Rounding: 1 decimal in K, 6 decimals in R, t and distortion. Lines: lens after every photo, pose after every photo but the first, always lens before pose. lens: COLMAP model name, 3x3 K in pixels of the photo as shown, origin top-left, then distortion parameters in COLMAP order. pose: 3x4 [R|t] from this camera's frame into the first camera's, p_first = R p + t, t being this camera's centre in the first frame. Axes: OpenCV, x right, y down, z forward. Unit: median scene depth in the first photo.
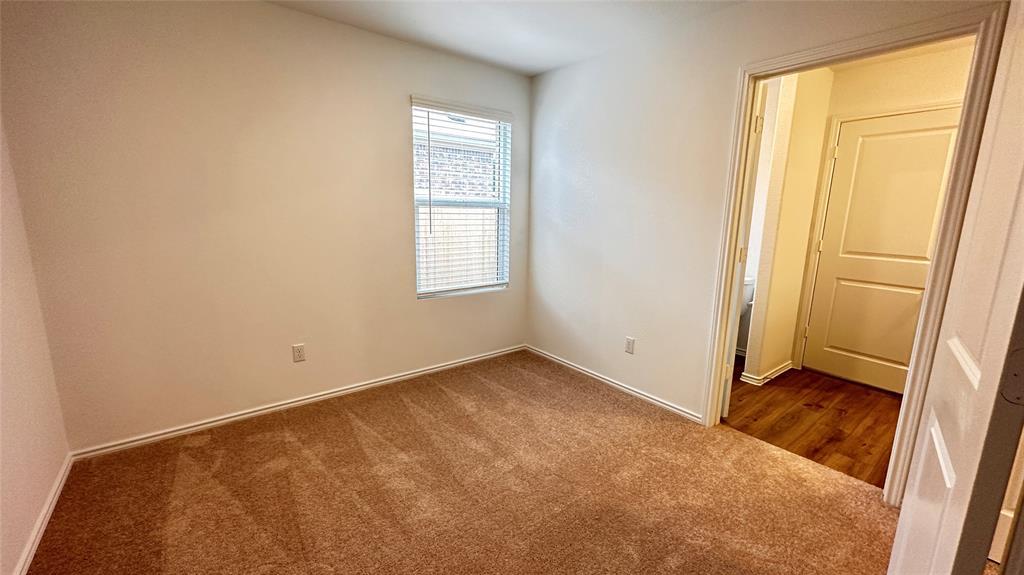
lens RADIAL K [[409.5, 0, 512.0], [0, 409.5, 287.5], [0, 0, 1]] dist [-0.002823, 0.000536]
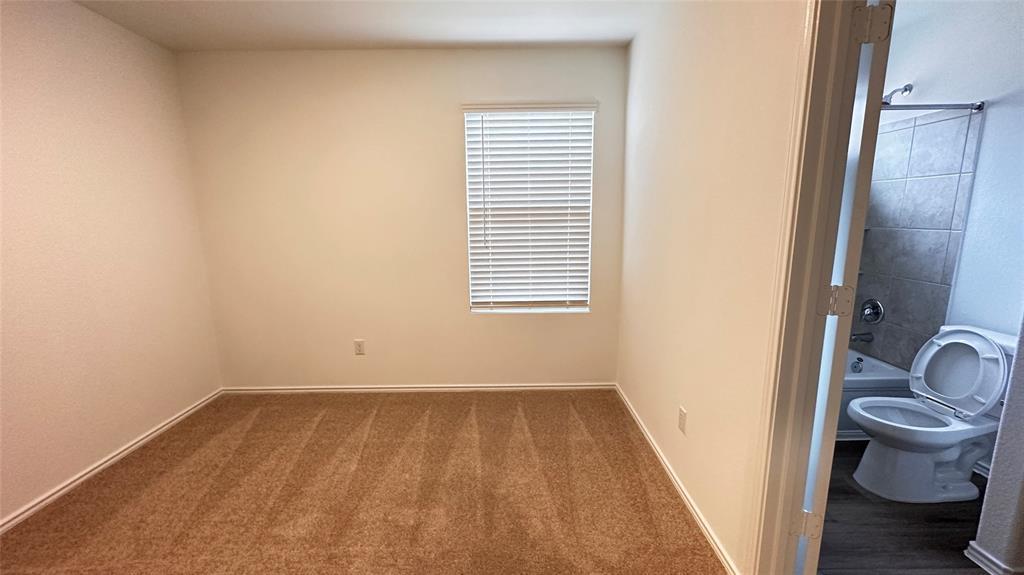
lens RADIAL K [[409.5, 0, 512.0], [0, 409.5, 287.5], [0, 0, 1]] dist [-0.002823, 0.000536]
pose [[0.789280, 0.078808, -0.608955, 0.458794], [-0.087016, 0.996076, 0.016124, -0.055641], [0.607836, 0.040263, 0.793041, 0.316211]]
